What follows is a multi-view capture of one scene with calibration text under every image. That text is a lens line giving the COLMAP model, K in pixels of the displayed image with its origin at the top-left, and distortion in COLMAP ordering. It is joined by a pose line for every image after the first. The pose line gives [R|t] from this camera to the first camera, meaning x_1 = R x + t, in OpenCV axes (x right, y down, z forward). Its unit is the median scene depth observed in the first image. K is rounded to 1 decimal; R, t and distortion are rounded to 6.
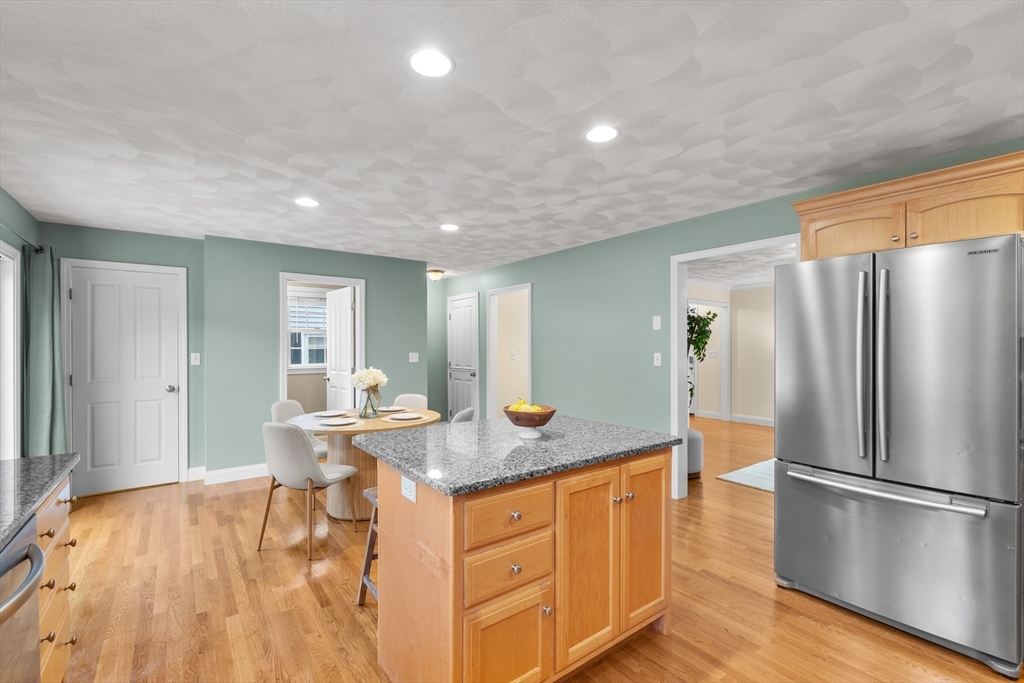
lens RADIAL K [[456.8, 0, 514.0], [0, 456.8, 347.6], [0, 0, 1]] dist [-0.002352, -0.000296]
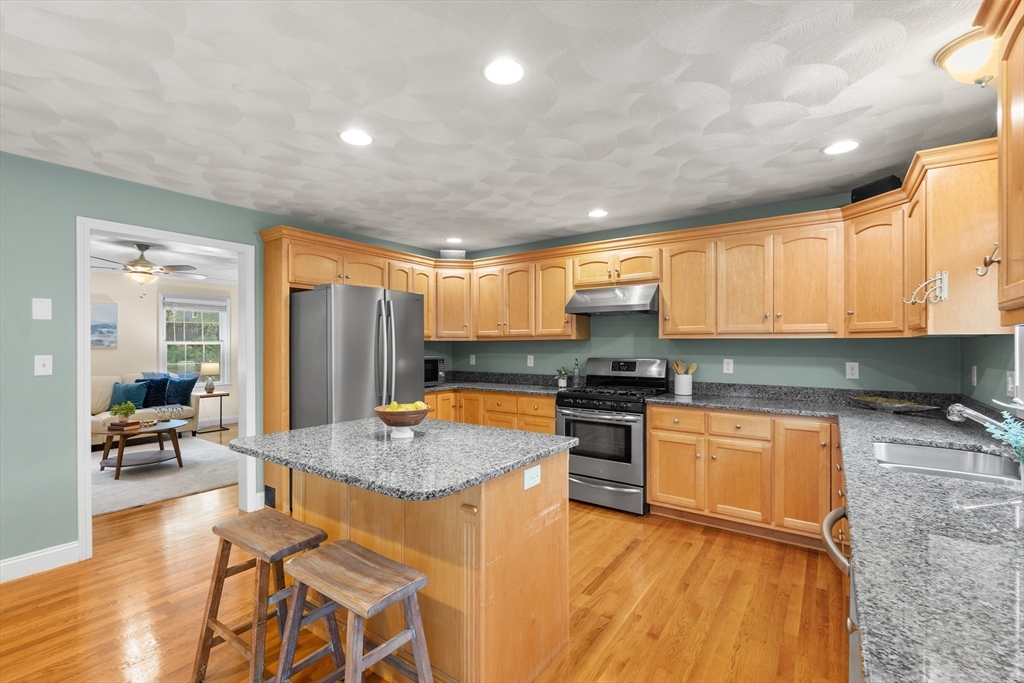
lens RADIAL K [[456.8, 0, 510.7], [0, 456.8, 347.0], [0, 0, 1]] dist [-0.002352, -0.000296]
pose [[-0.301064, -0.000544, 0.953604, -0.725535], [0.001594, 0.999998, 0.001073, 0.000257], [-0.953603, 0.001844, -0.301062, 0.799311]]
